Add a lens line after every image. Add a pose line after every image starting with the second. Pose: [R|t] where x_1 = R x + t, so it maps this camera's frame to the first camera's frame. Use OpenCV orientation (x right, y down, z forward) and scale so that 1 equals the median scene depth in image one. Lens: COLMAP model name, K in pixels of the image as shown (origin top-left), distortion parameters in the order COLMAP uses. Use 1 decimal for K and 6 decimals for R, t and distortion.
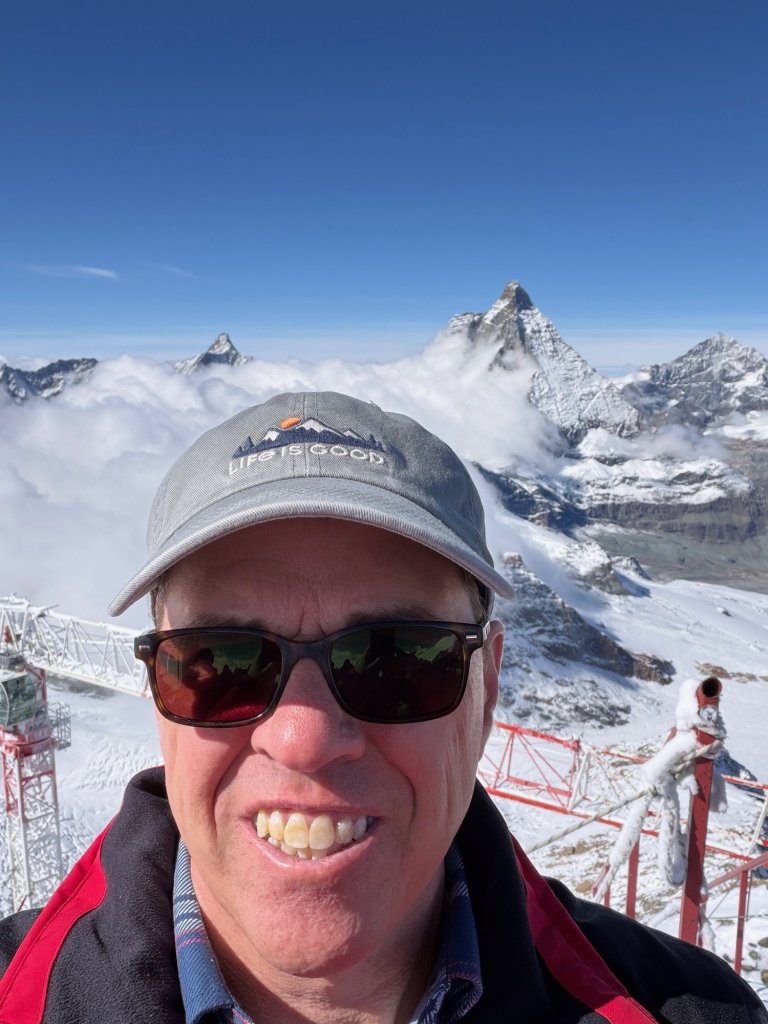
lens RADIAL K [[858.8, 0, 383.0], [0, 858.8, 510.1], [0, 0, 1]] dist [0.012484, 0.002856]
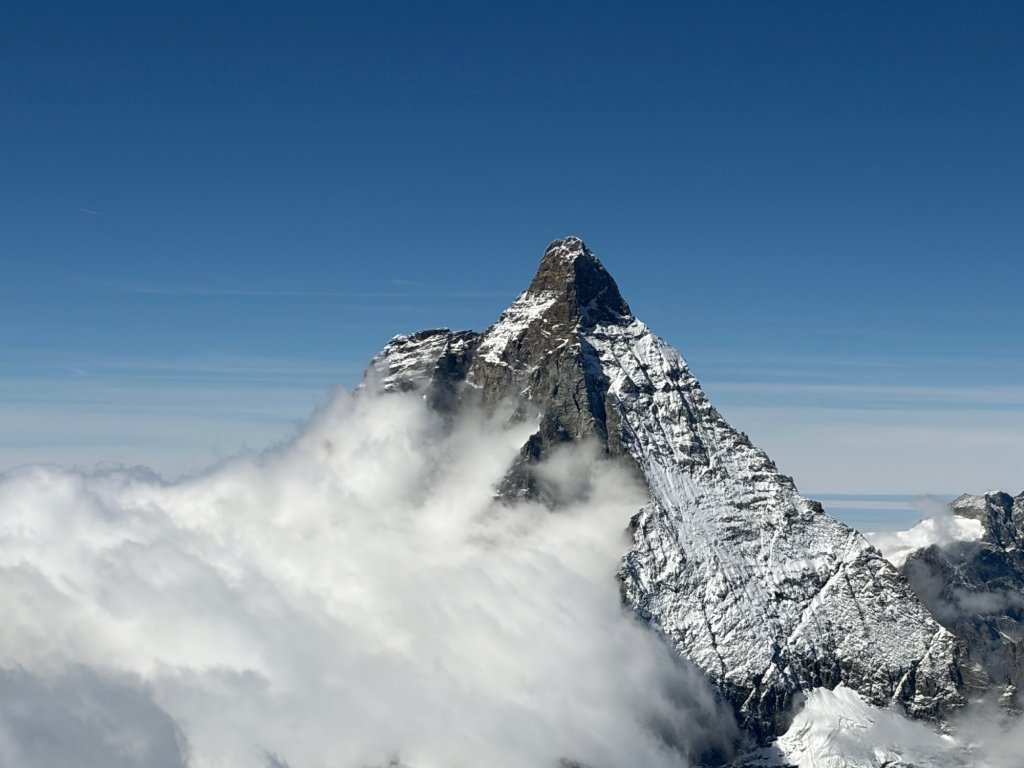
lens RADIAL K [[858.8, 0, 512.1], [0, 858.8, 383.7], [0, 0, 1]] dist [0.012484, 0.002856]
pose [[0.993420, 0.013390, 0.113744, 0.092571], [0.010026, 0.979162, -0.202834, -0.143200], [-0.114089, 0.202639, 0.972585, 0.683405]]
